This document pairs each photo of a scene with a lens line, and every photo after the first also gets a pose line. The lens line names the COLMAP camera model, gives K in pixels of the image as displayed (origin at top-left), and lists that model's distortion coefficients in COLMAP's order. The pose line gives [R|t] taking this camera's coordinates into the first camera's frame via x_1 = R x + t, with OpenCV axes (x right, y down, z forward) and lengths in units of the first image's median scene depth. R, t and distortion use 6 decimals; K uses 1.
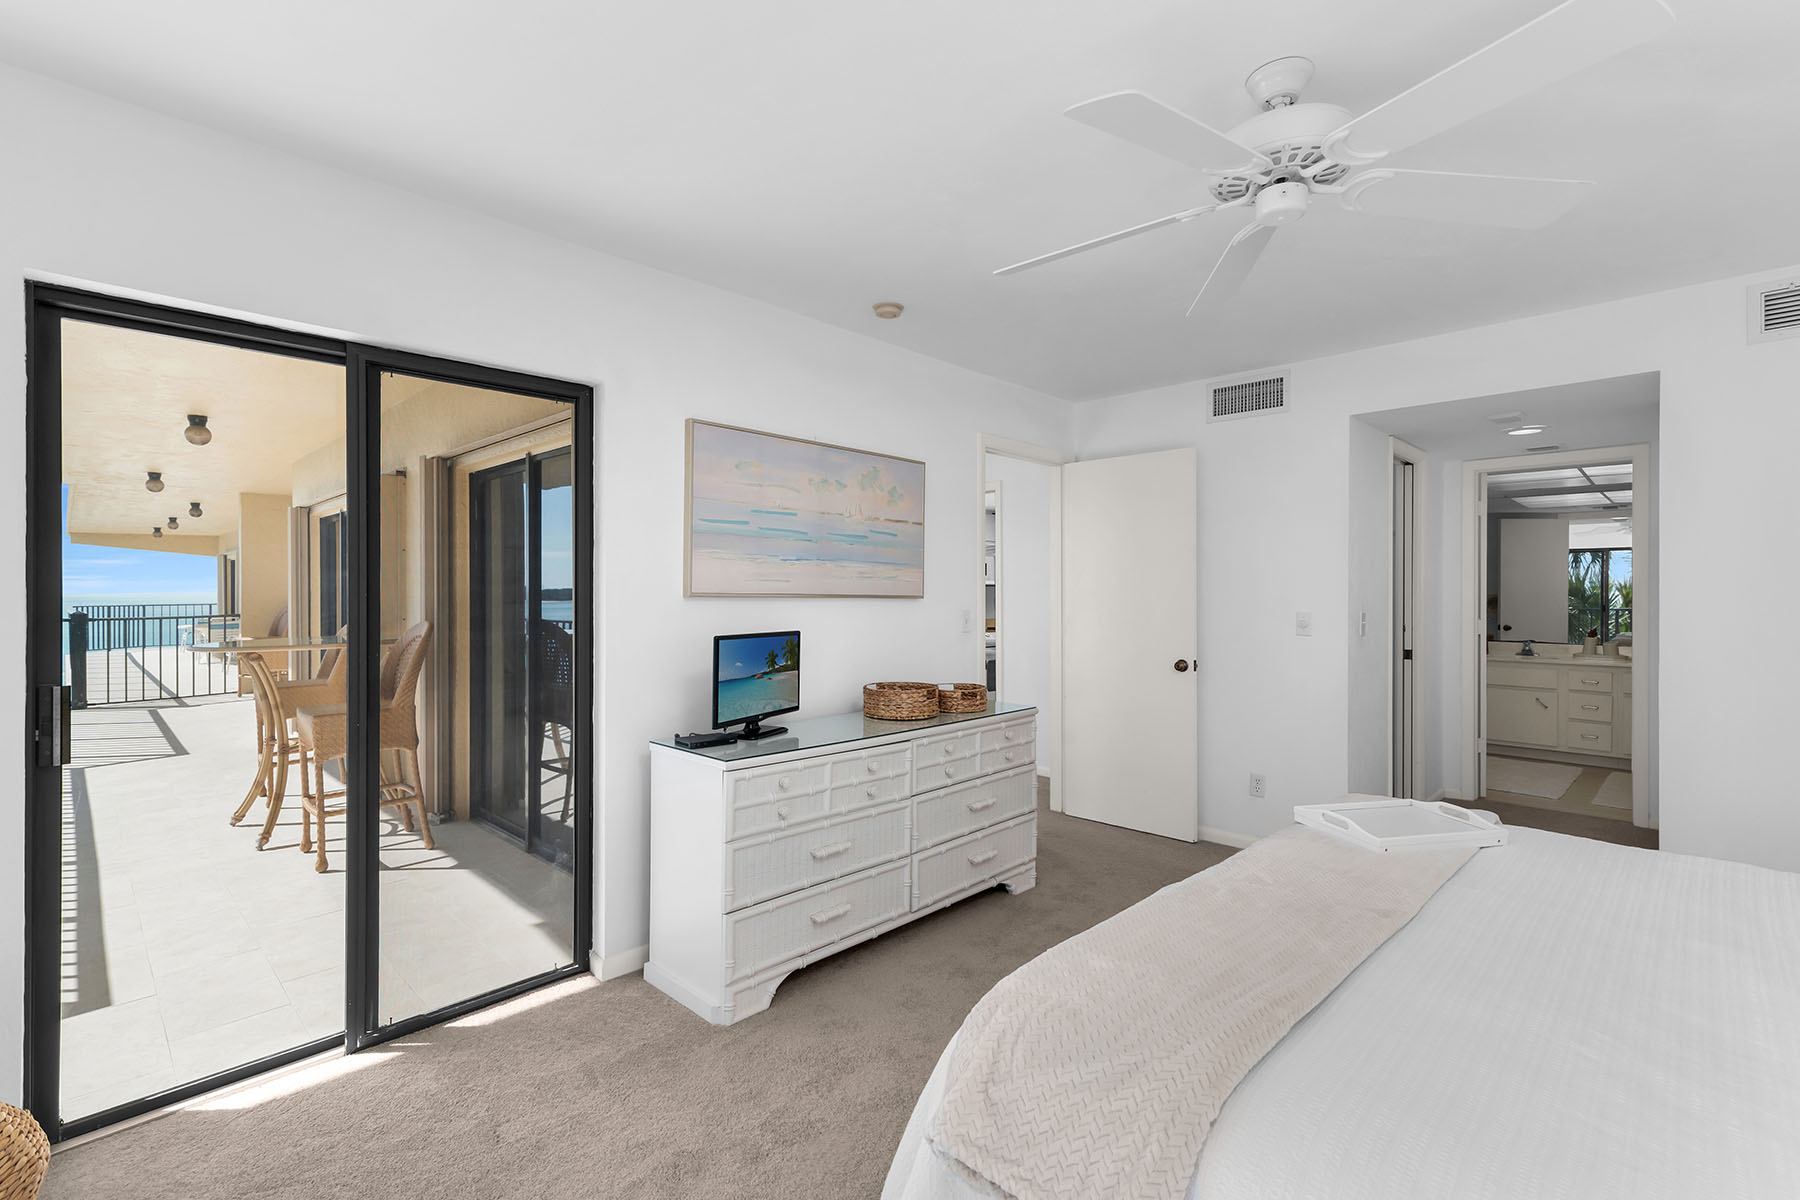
lens RADIAL K [[815.2, 0, 893.1], [0, 815.2, 589.8], [0, 0, 1]] dist [0.014175, -0.000224]
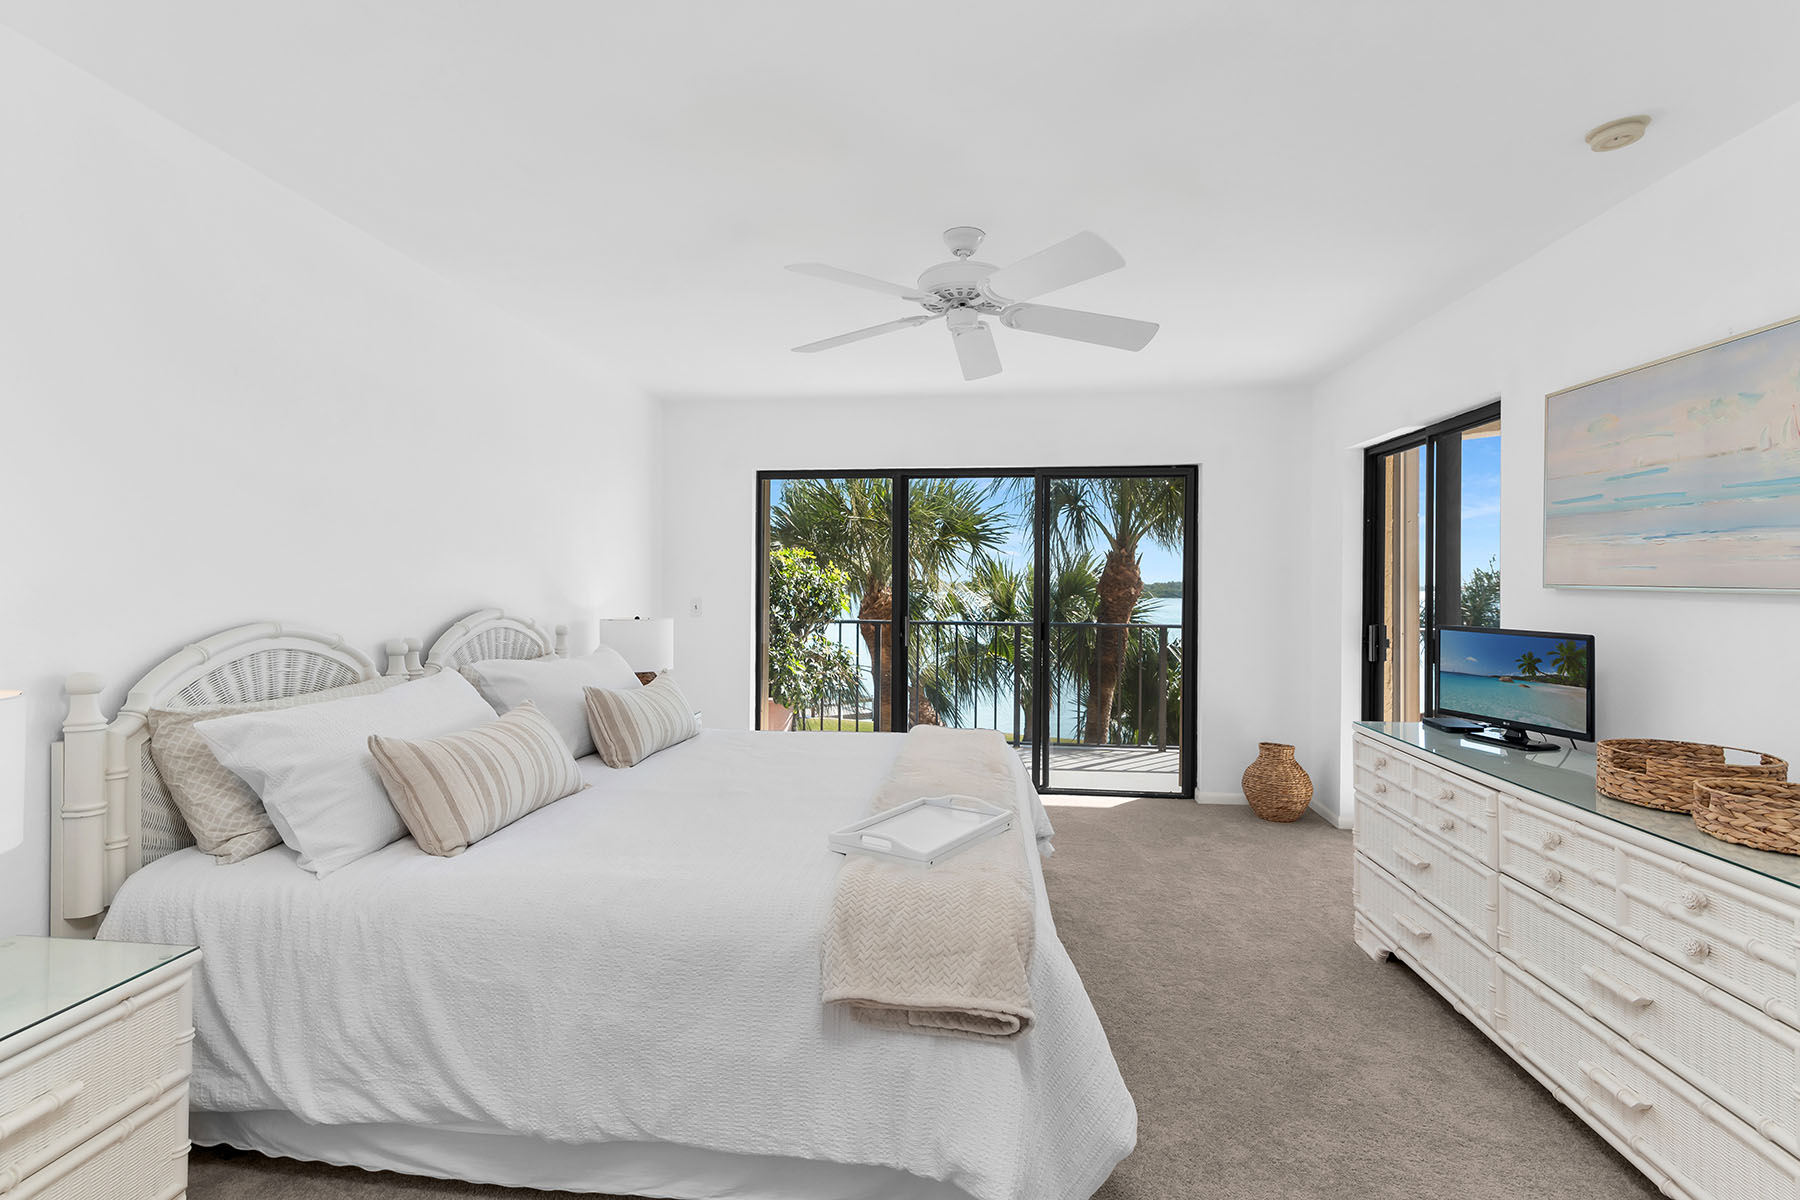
lens RADIAL K [[815.2, 0, 893.1], [0, 815.2, 589.8], [0, 0, 1]] dist [0.014175, -0.000224]
pose [[-0.775048, 0.002951, -0.631896, 0.876425], [0.002947, 0.999995, 0.001056, 0.005559], [0.631896, -0.001044, -0.775053, 1.209405]]
